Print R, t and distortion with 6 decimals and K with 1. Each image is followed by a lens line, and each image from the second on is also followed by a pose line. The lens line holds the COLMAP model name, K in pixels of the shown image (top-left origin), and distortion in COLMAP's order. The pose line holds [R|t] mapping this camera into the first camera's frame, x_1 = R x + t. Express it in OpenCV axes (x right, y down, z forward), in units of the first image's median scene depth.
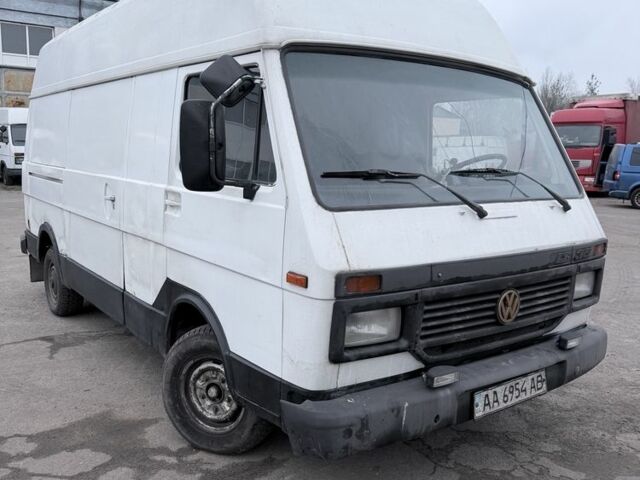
lens RADIAL K [[721.3, 0, 320.0], [0, 721.3, 240.0], [0, 0, 1]] dist [-0.351541, 0.000311]
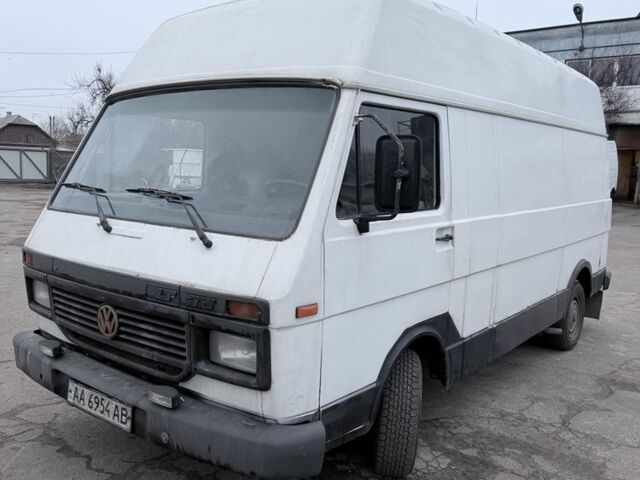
lens RADIAL K [[721.3, 0, 320.0], [0, 721.3, 240.0], [0, 0, 1]] dist [-0.351541, 0.000311]
pose [[0.277652, 0.081769, -0.957196, 1.295529], [-0.173684, 0.984225, 0.033698, -0.108253], [0.944851, 0.156893, 0.287474, 0.967697]]
